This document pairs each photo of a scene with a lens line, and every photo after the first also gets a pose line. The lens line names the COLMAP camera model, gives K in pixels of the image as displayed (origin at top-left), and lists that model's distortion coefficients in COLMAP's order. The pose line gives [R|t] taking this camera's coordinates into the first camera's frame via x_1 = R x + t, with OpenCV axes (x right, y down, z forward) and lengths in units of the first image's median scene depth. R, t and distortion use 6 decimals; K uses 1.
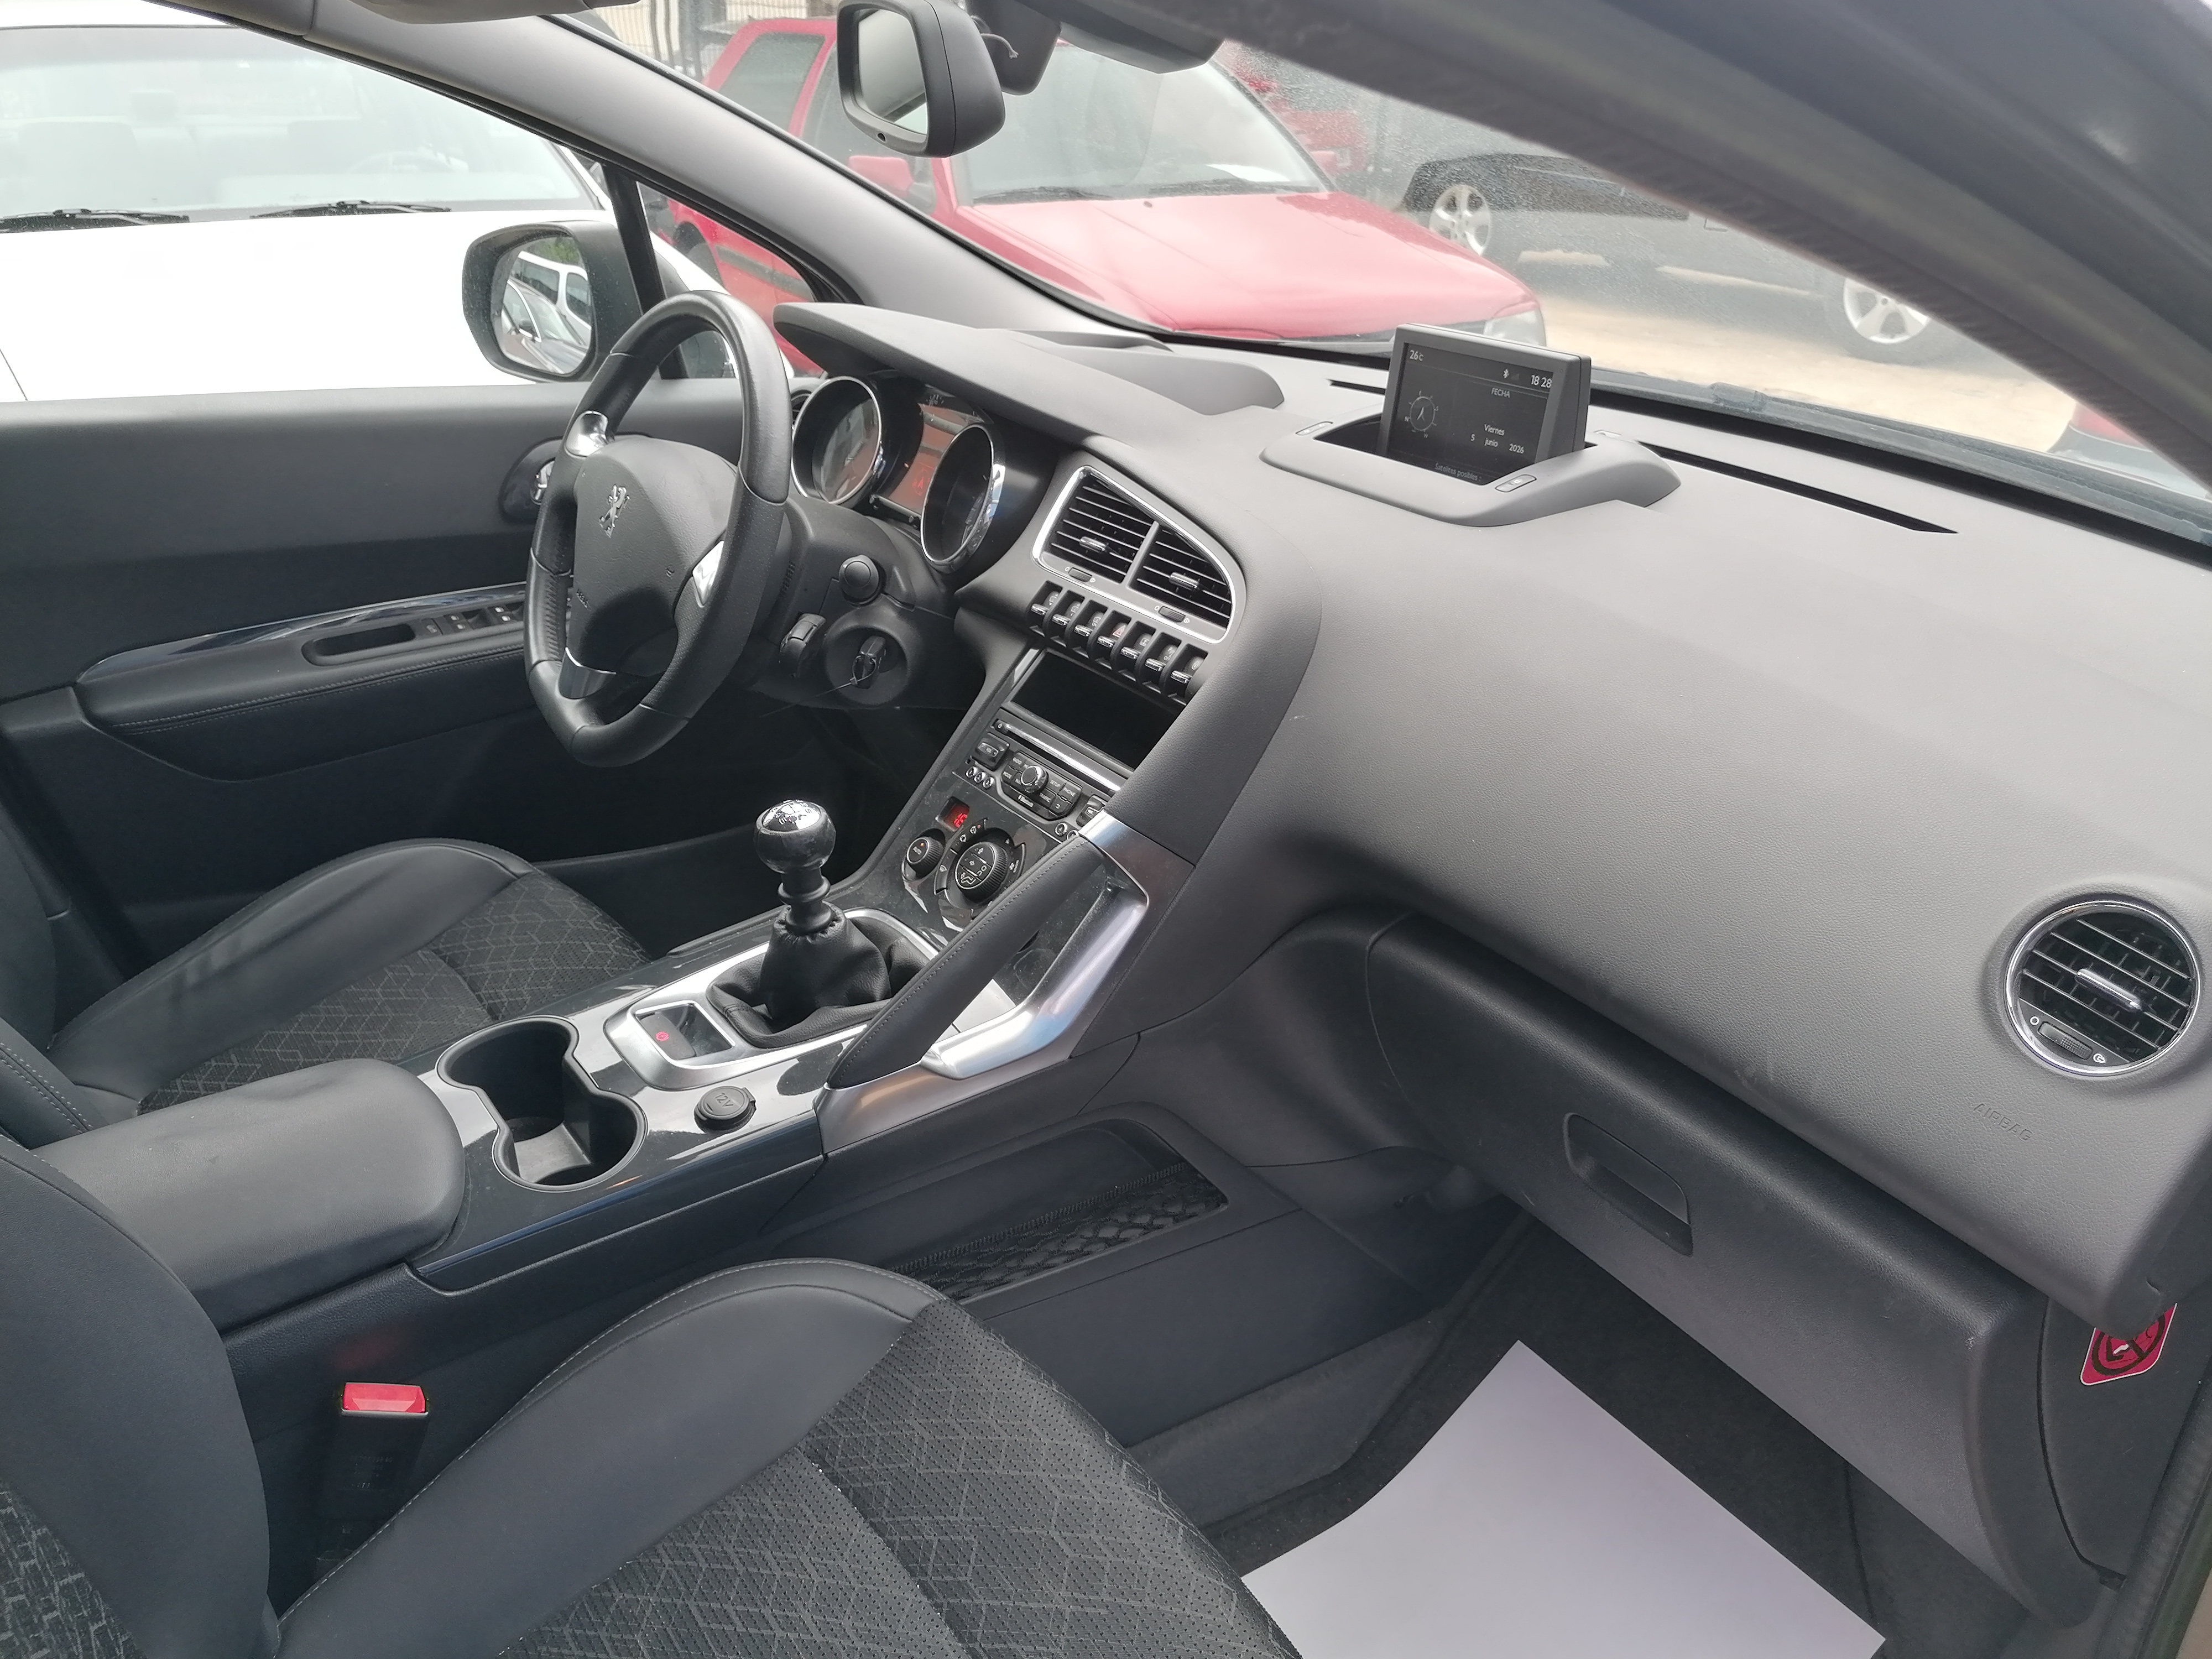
lens RADIAL K [[1668.2, 0, 1127.7], [0, 1668.2, 828.4], [0, 0, 1]] dist [0.075028, -0.116509]
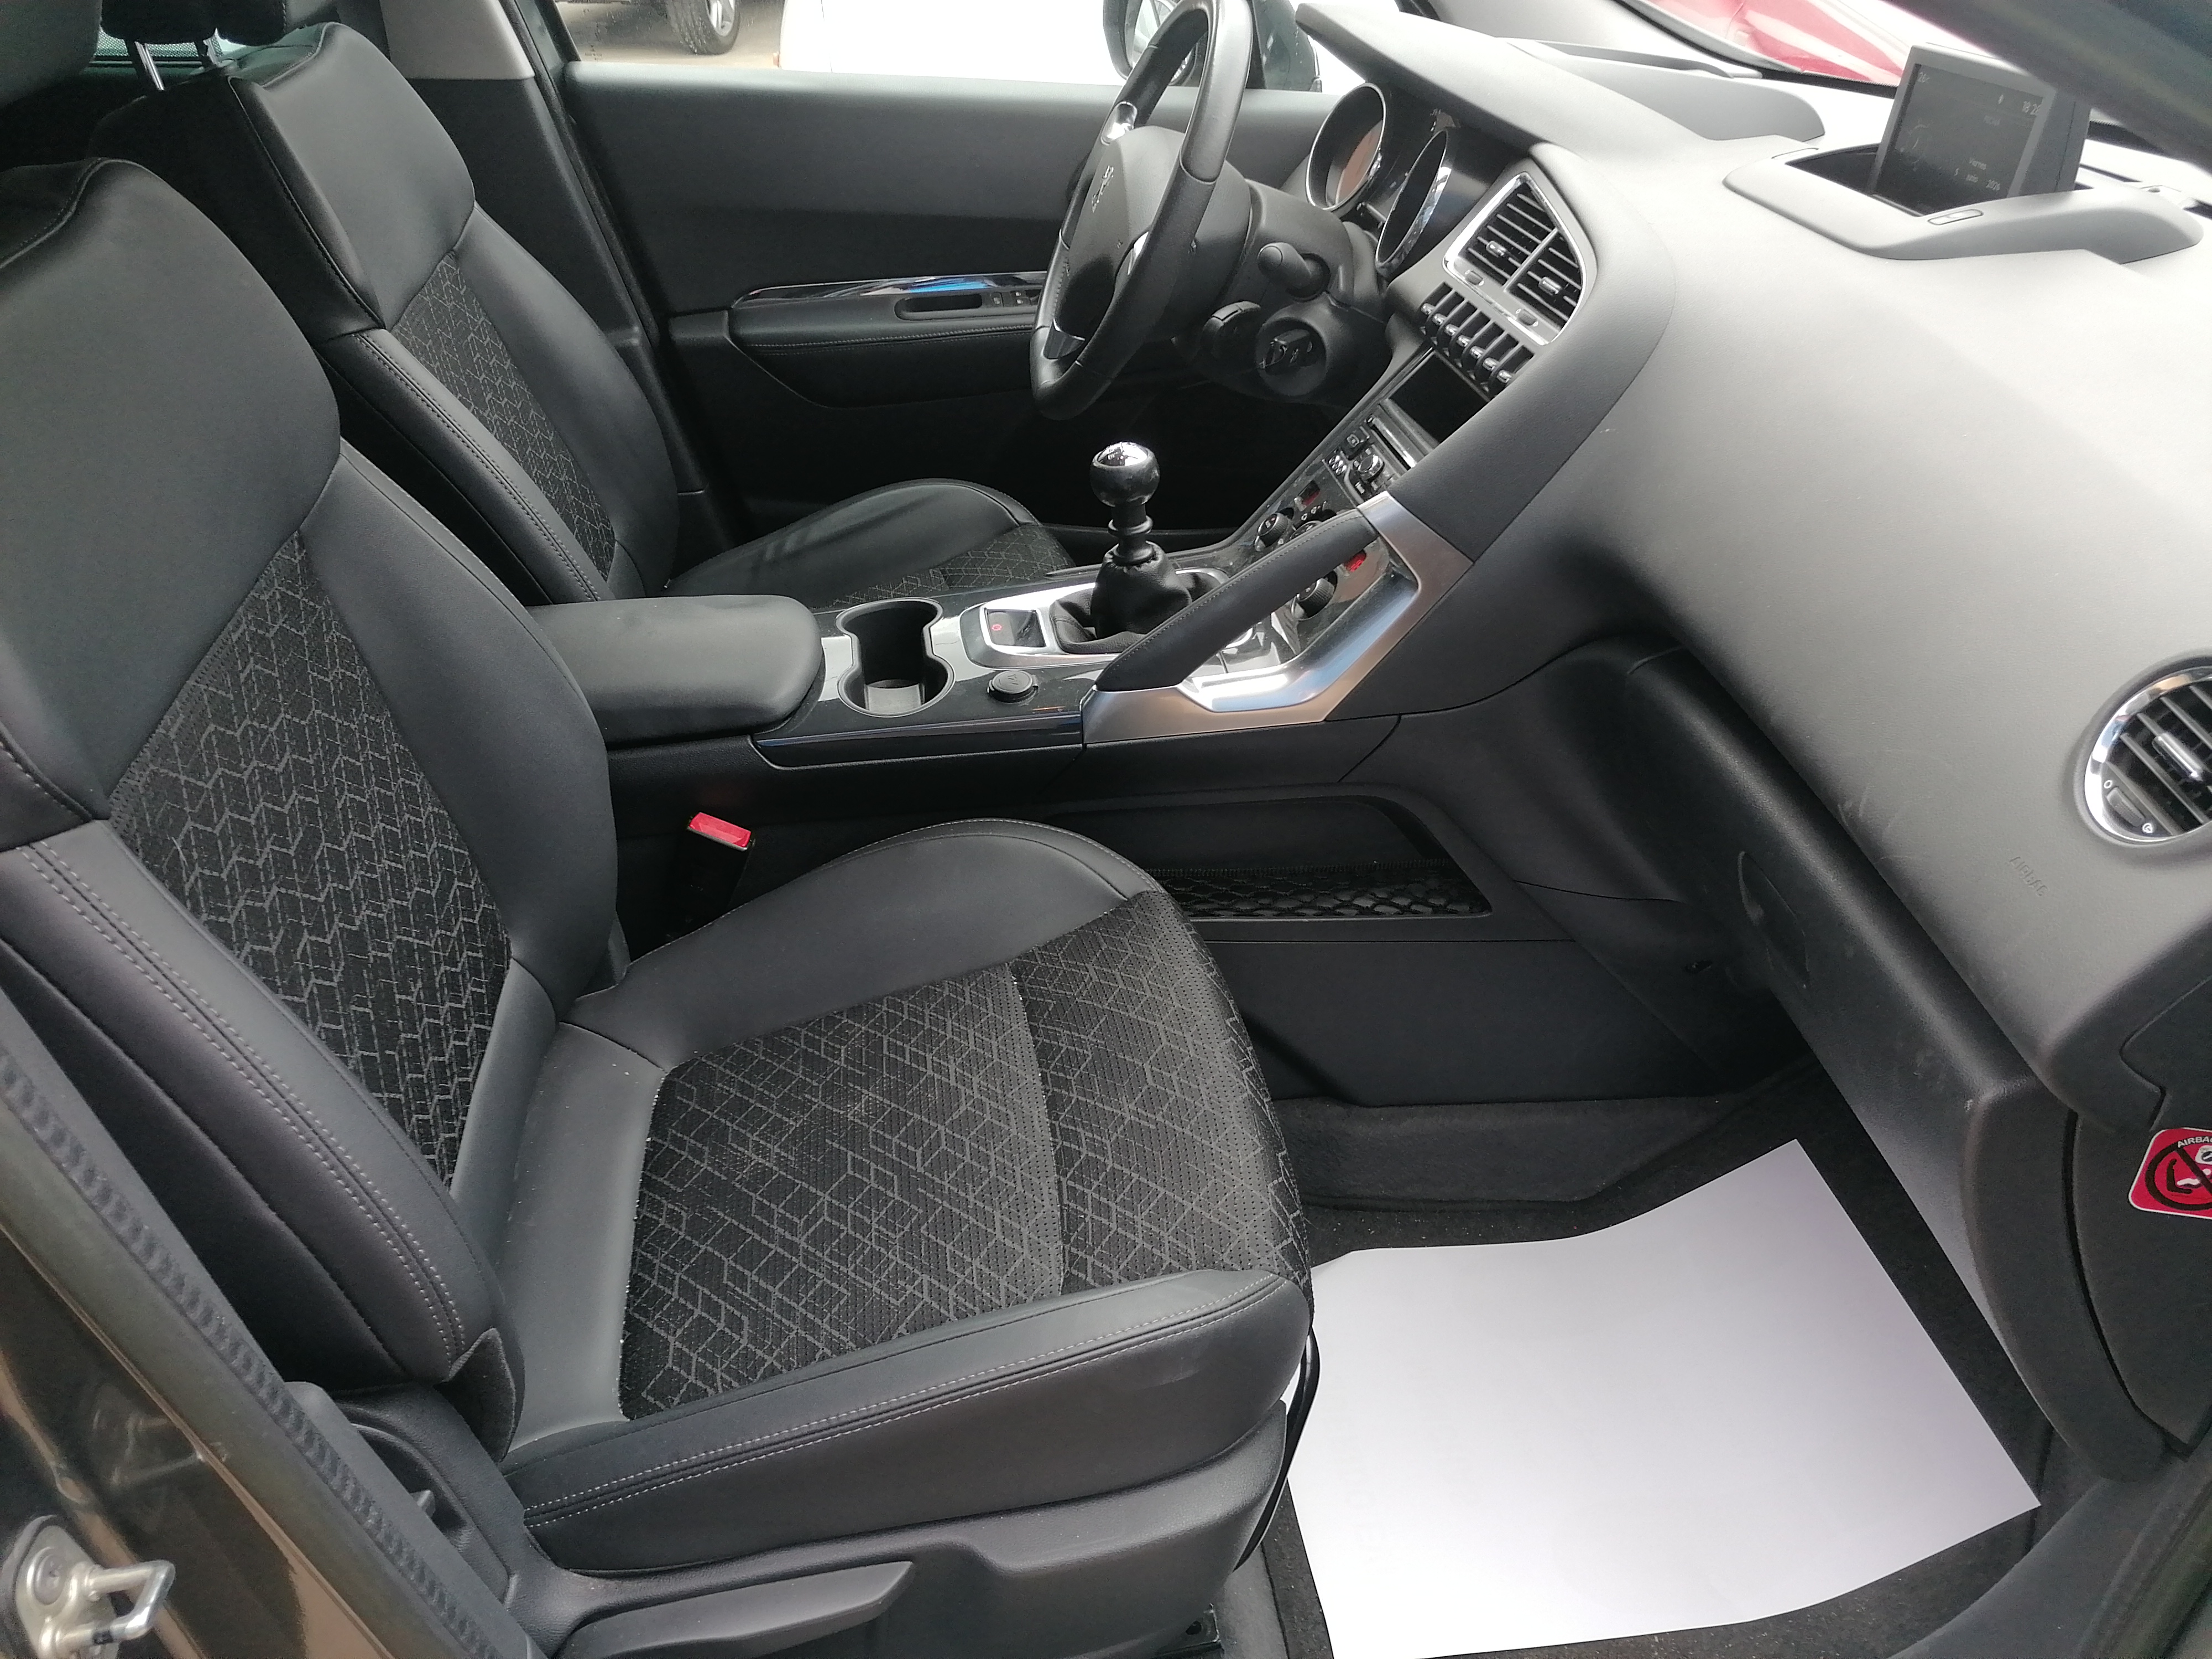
lens RADIAL K [[1639.5, 0, 1115.4], [0, 1639.5, 834.1], [0, 0, 1]] dist [0.102567, -0.142535]
pose [[0.888878, 0.229369, -0.396593, 0.263321], [-0.180099, 0.970898, 0.157863, 0.058981], [0.421261, -0.068895, 0.904319, -0.034455]]
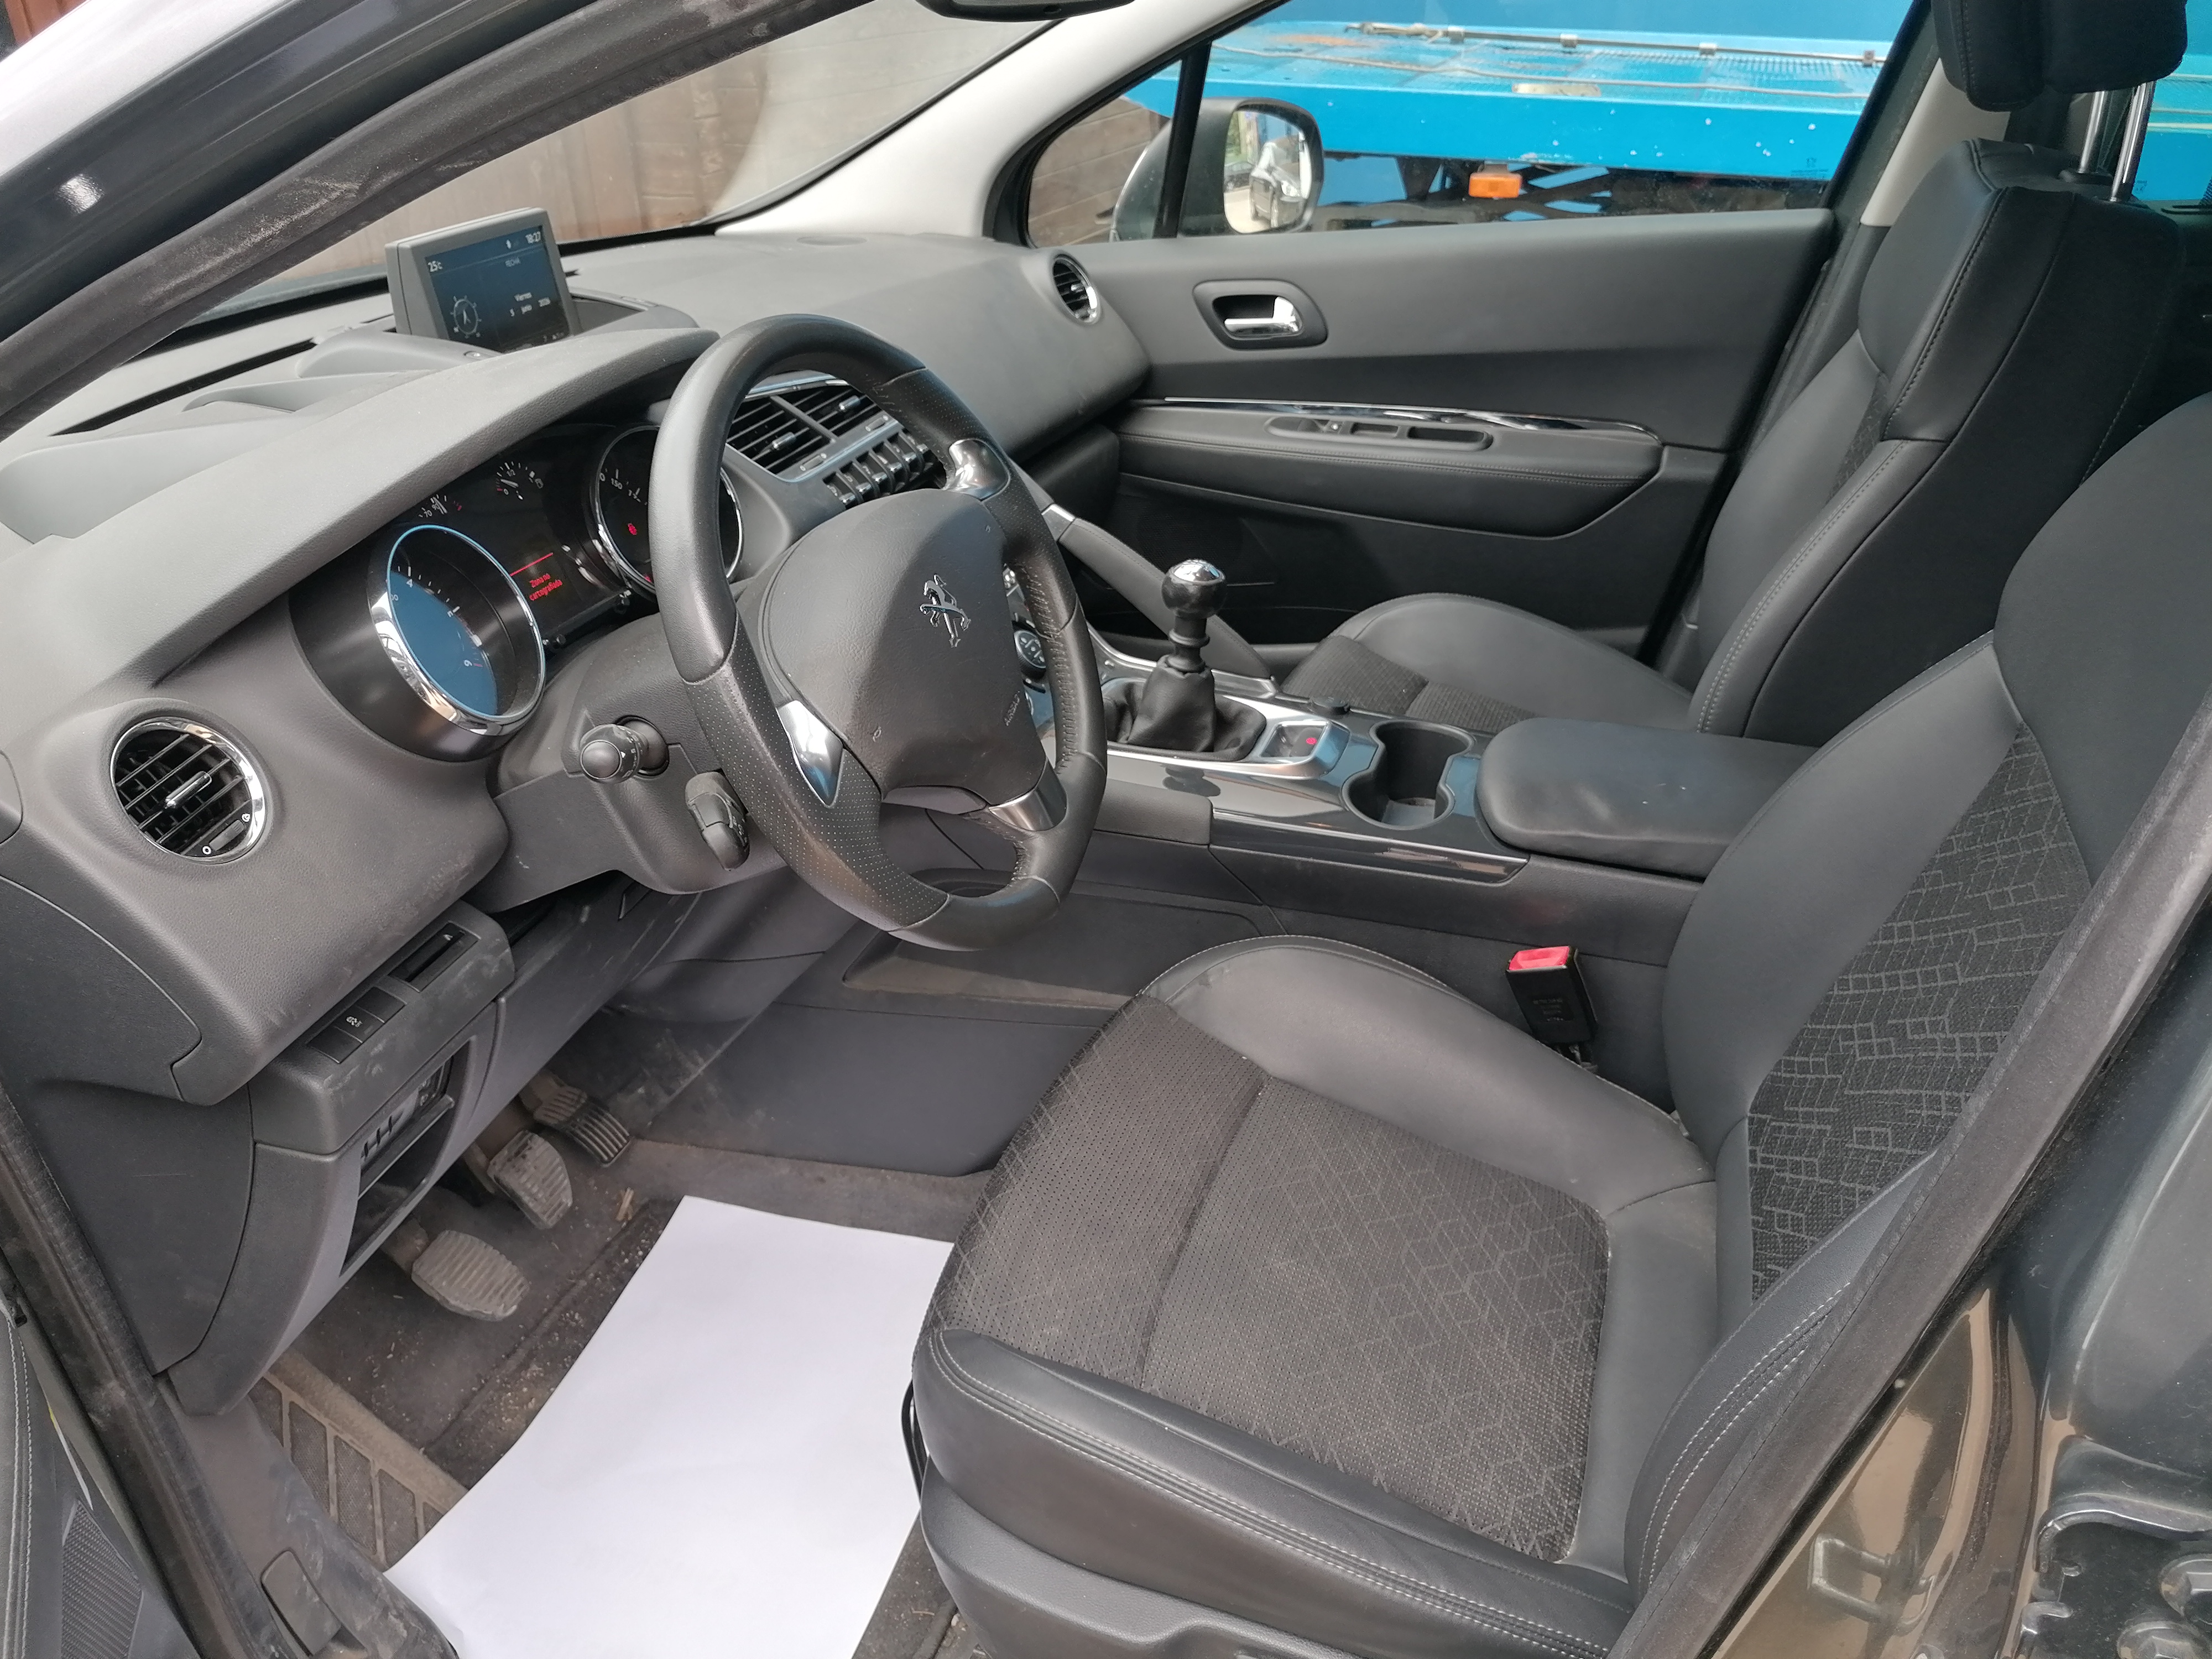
lens RADIAL K [[1672.3, 0, 1111.5], [0, 1672.3, 822.2], [0, 0, 1]] dist [0.081538, -0.115243]
pose [[-0.579422, -0.386357, 0.717634, -0.994715], [0.370252, 0.659625, 0.654070, -0.634620], [-0.726074, 0.644688, -0.239152, 1.296391]]
